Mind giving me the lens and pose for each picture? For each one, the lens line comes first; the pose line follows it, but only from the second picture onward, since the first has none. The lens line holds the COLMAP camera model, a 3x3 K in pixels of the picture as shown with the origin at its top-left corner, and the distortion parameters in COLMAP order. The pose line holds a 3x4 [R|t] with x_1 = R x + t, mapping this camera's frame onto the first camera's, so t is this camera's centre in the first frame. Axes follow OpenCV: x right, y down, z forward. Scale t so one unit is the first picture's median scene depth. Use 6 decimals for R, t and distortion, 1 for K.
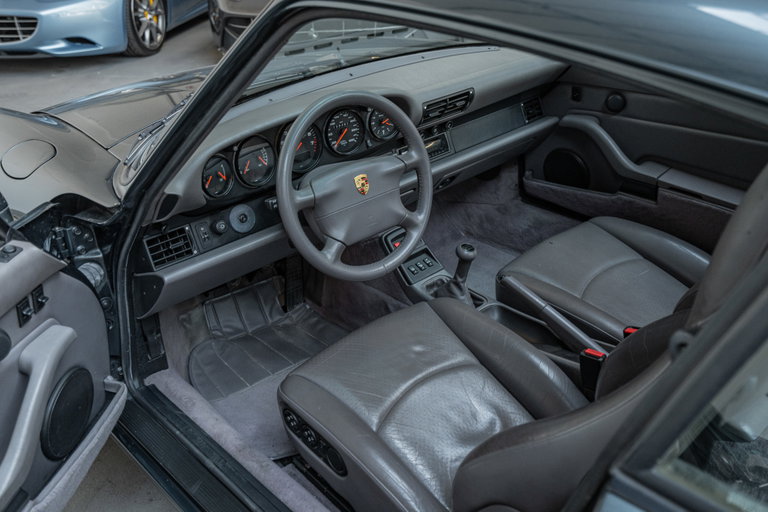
lens RADIAL K [[698.5, 0, 383.3], [0, 698.5, 257.1], [0, 0, 1]] dist [0.035506, 0.000000]
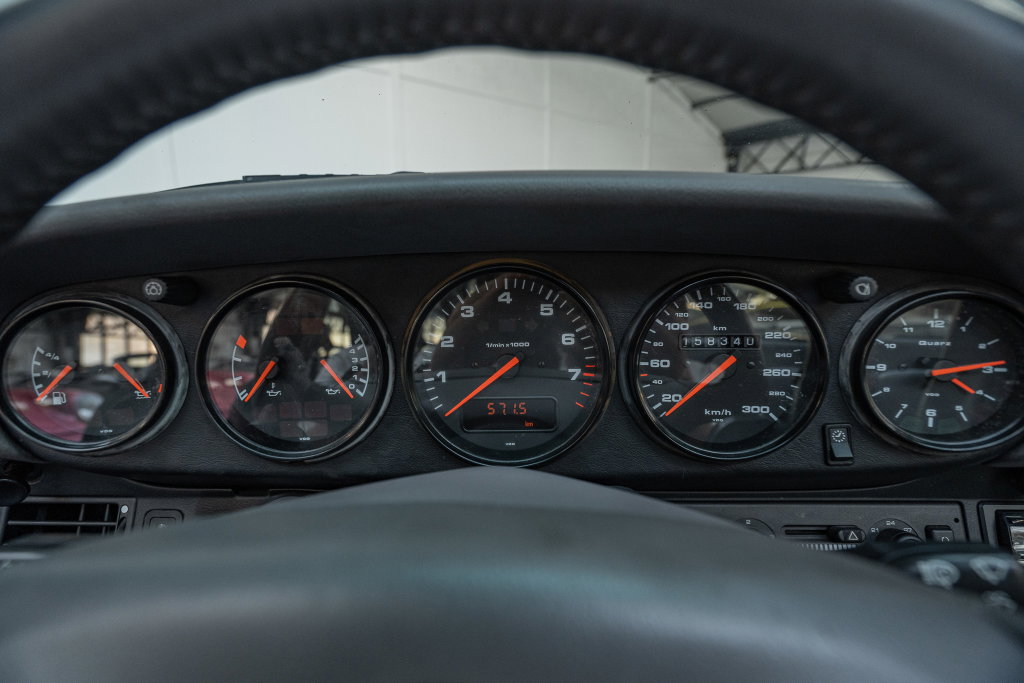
lens RADIAL K [[464.0, 0, 506.8], [0, 464.0, 339.7], [0, 0, 1]] dist [-0.016003, 0.002058]
pose [[0.700720, 0.148793, -0.697748, 0.003871], [-0.350422, 0.923687, -0.154941, -0.129574], [0.621446, 0.353077, 0.699386, 0.795803]]
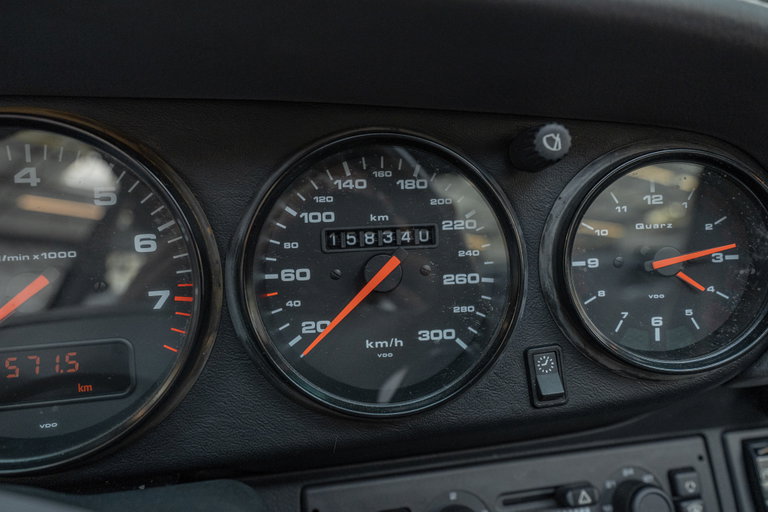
lens RADIAL K [[507.1, 0, 385.0], [0, 507.1, 255.2], [0, 0, 1]] dist [-0.004322, 0.002799]
pose [[0.847539, 0.083347, -0.524147, 0.007082], [-0.259597, 0.926491, -0.272439, -0.143819], [0.462911, 0.366970, 0.806874, 0.860224]]
